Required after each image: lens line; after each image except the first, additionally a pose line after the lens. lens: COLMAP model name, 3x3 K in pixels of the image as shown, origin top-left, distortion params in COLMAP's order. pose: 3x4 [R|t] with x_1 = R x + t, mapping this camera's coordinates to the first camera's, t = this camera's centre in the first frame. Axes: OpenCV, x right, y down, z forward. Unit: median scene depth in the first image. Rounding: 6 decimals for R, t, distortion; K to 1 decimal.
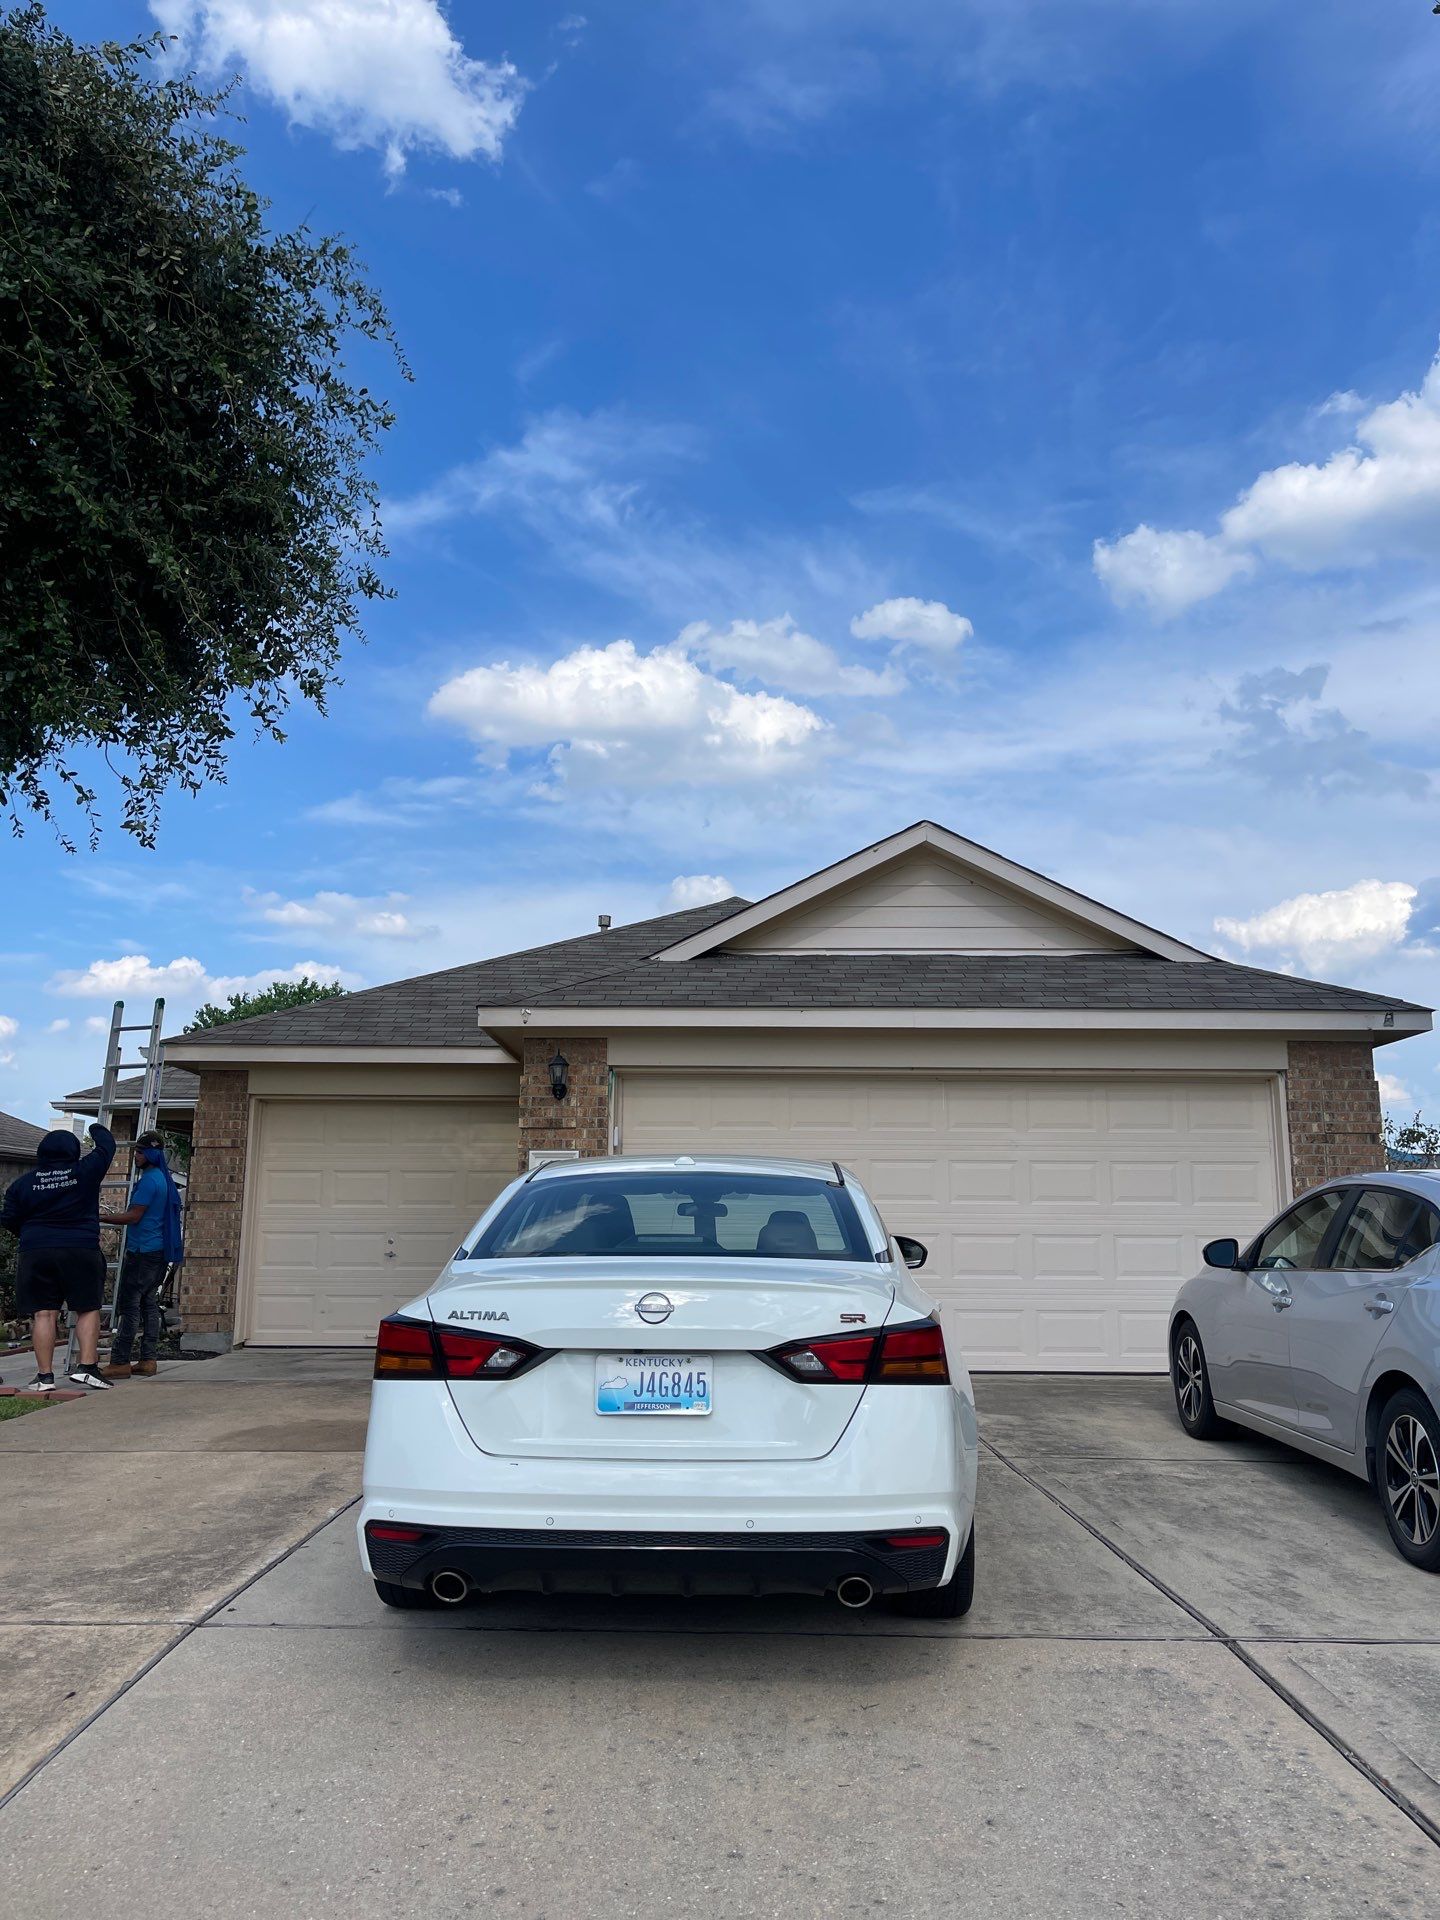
lens RADIAL K [[1470.2, 0, 720.0], [0, 1470.2, 960.0], [0, 0, 1]] dist [0.059912, -0.077283]
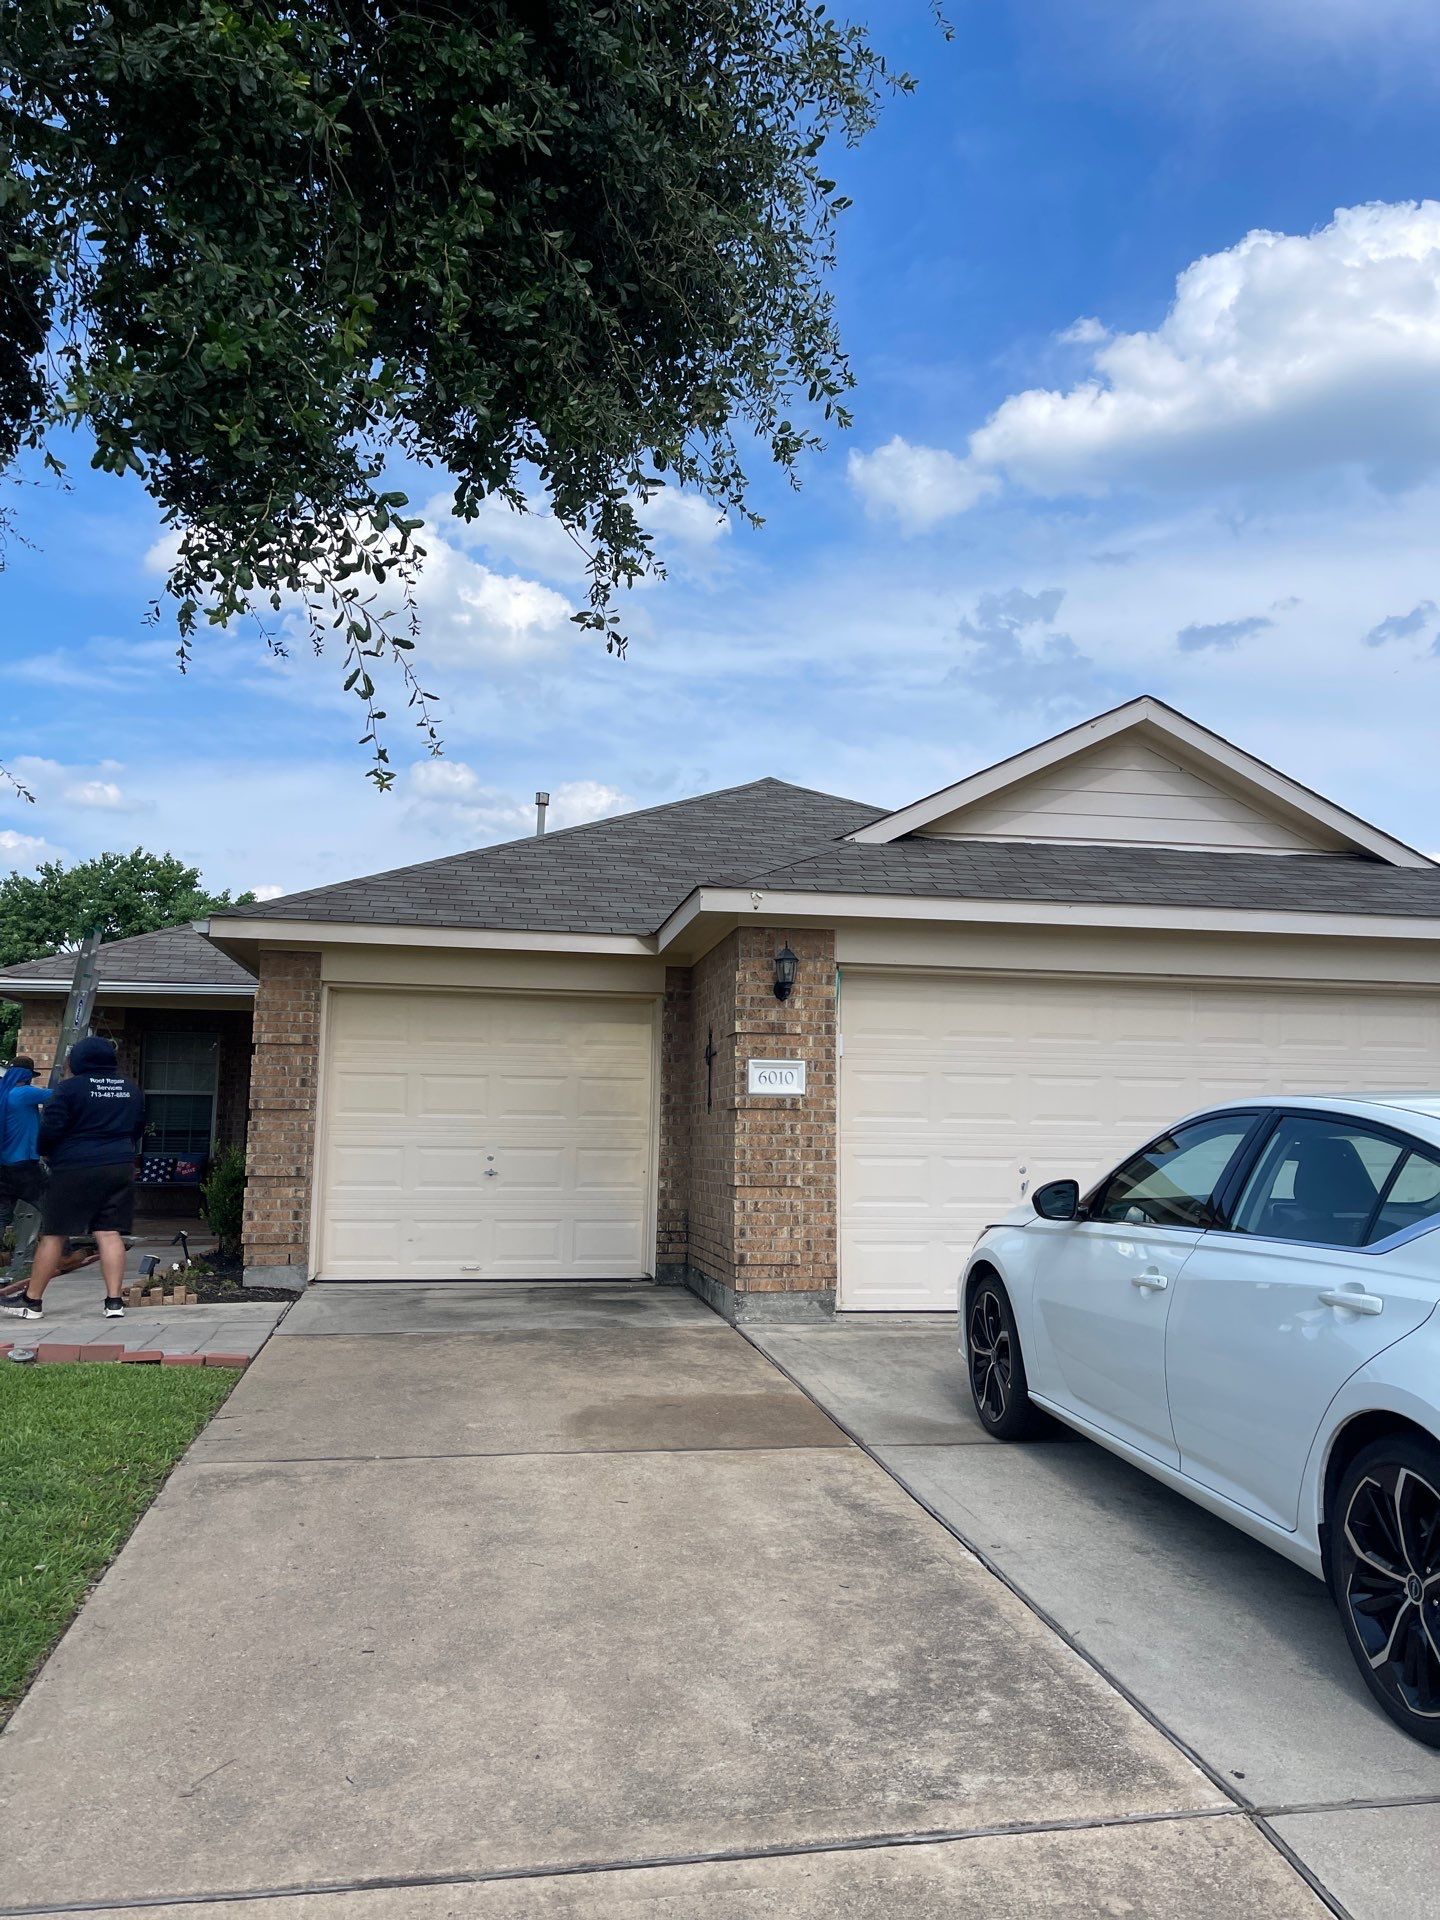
lens RADIAL K [[1470.2, 0, 720.0], [0, 1470.2, 960.0], [0, 0, 1]] dist [0.059912, -0.077283]
pose [[0.983125, 0.030314, 0.180404, -0.135036], [-0.042979, 0.996846, 0.066712, 0.007683], [-0.177813, -0.073339, 0.981328, 0.081478]]
